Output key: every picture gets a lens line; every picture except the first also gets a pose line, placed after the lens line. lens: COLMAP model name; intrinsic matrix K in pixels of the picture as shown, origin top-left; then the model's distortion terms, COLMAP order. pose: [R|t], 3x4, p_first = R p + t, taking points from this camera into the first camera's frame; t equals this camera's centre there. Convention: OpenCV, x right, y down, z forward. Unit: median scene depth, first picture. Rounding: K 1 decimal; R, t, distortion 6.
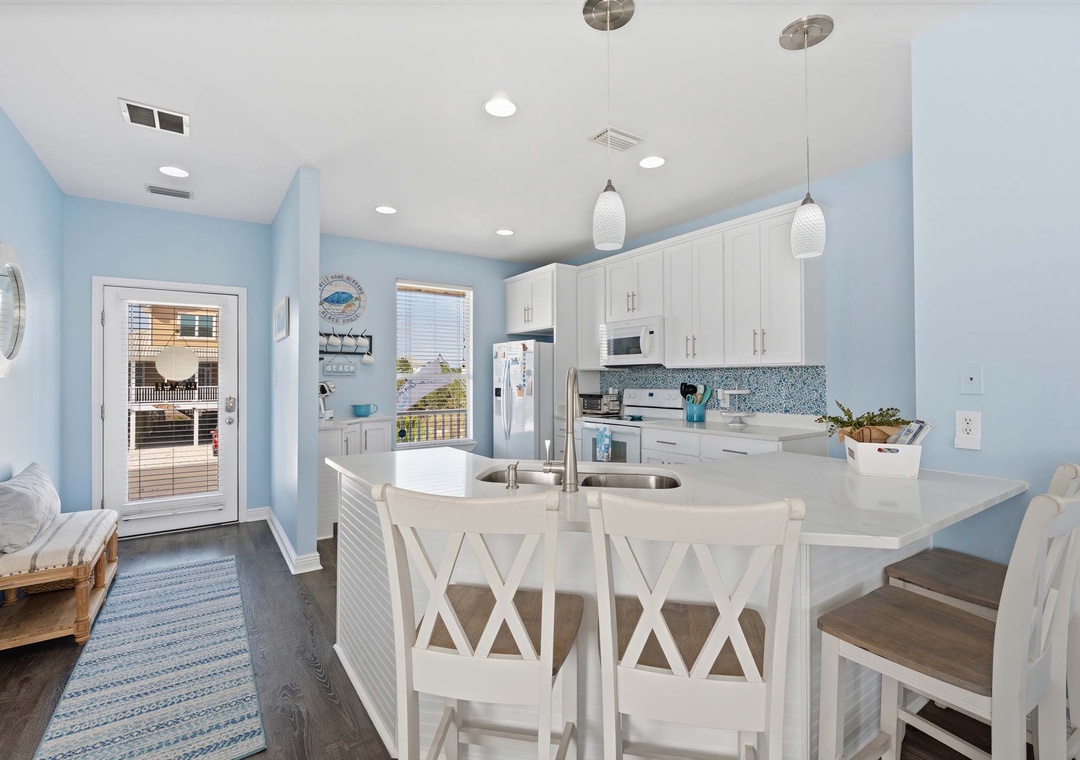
lens RADIAL K [[503.1, 0, 540.0], [0, 503.1, 380.0], [0, 0, 1]] dist [-0.000742, -0.000193]
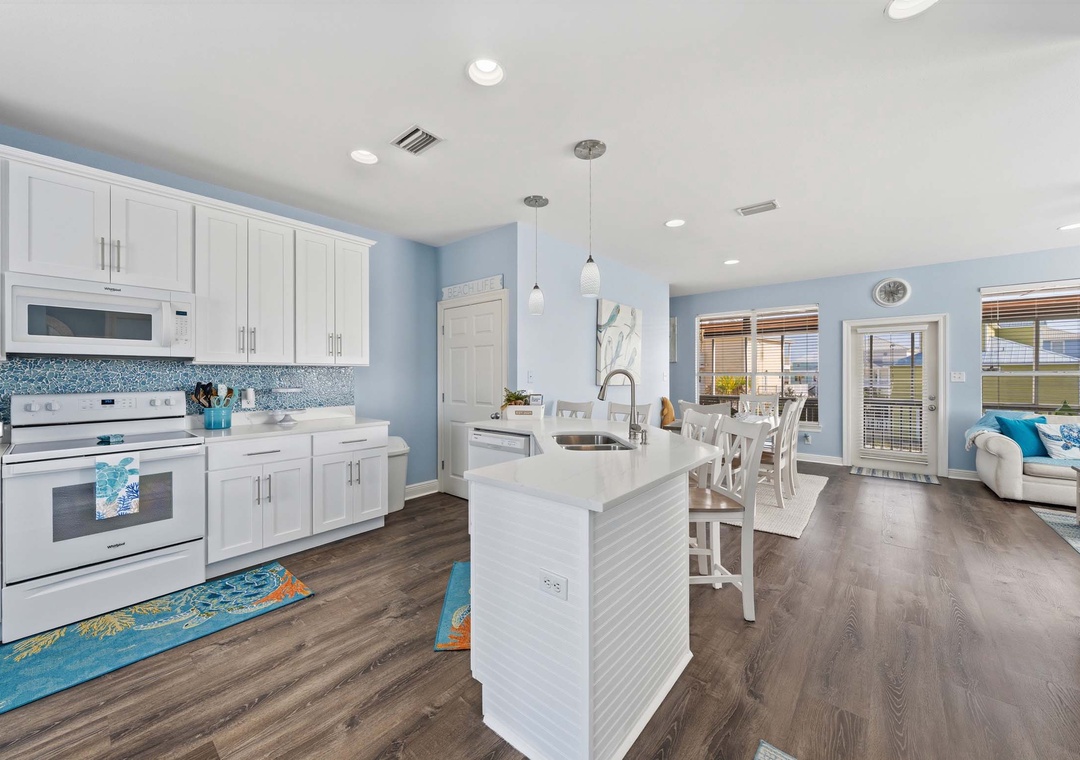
lens RADIAL K [[417.6, 0, 542.2], [0, 417.6, 380.4], [0, 0, 1]] dist [0.000828, -0.003709]
pose [[-0.277591, -0.008396, 0.960663, -0.502555], [0.001800, 0.999956, 0.009259, -0.002809], [-0.960698, 0.004299, -0.277564, 0.678885]]
